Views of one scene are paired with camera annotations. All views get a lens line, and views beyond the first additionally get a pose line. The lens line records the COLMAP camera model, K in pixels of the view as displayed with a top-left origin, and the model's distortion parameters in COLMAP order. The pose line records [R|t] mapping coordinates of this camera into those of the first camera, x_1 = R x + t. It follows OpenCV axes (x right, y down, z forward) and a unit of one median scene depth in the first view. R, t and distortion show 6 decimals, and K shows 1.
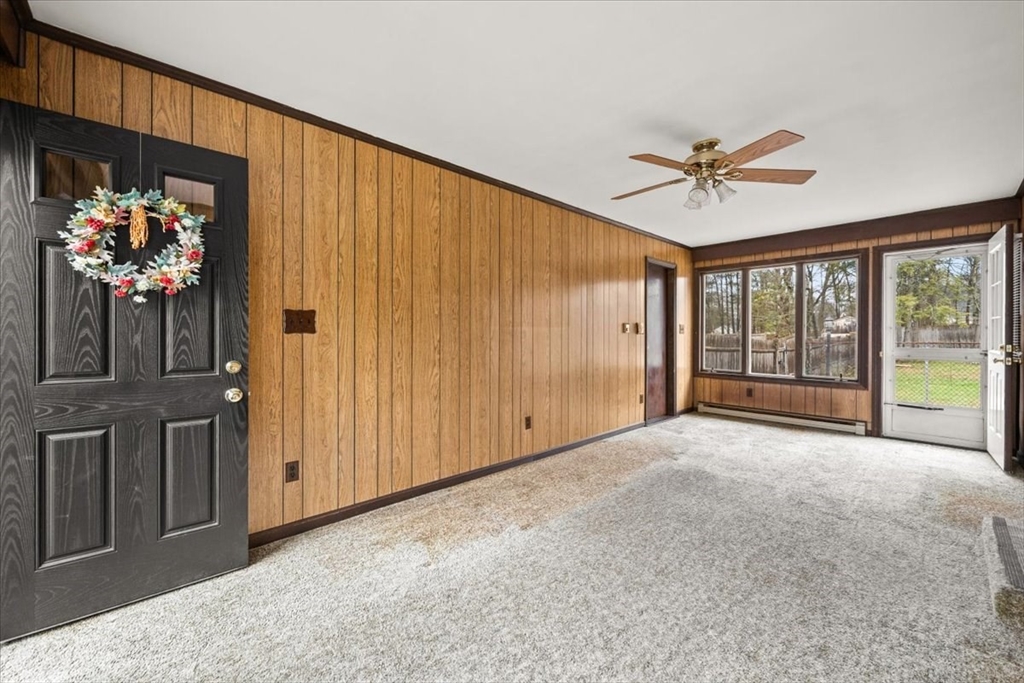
lens RADIAL K [[420.8, 0, 506.1], [0, 420.8, 336.8], [0, 0, 1]] dist [0.000968, -0.000553]
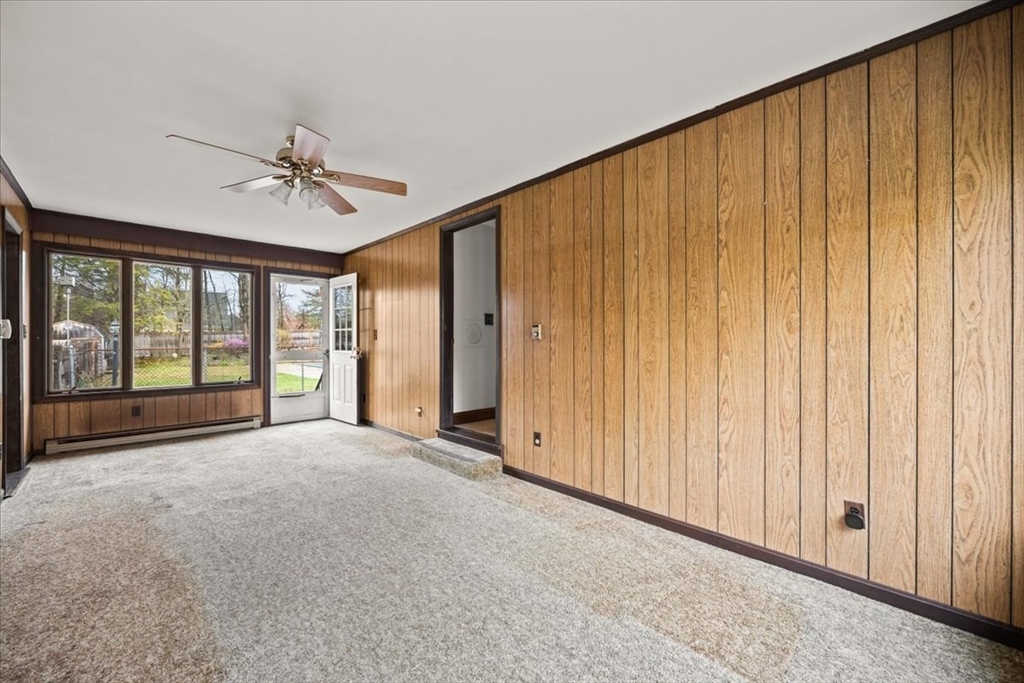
lens RADIAL K [[420.8, 0, 504.6], [0, 420.8, 343.1], [0, 0, 1]] dist [0.000968, -0.000553]
pose [[-0.075255, -0.005548, 0.997149, -0.700186], [0.005200, 0.999969, 0.005956, -0.003580], [-0.997151, 0.005633, -0.075224, 0.819538]]
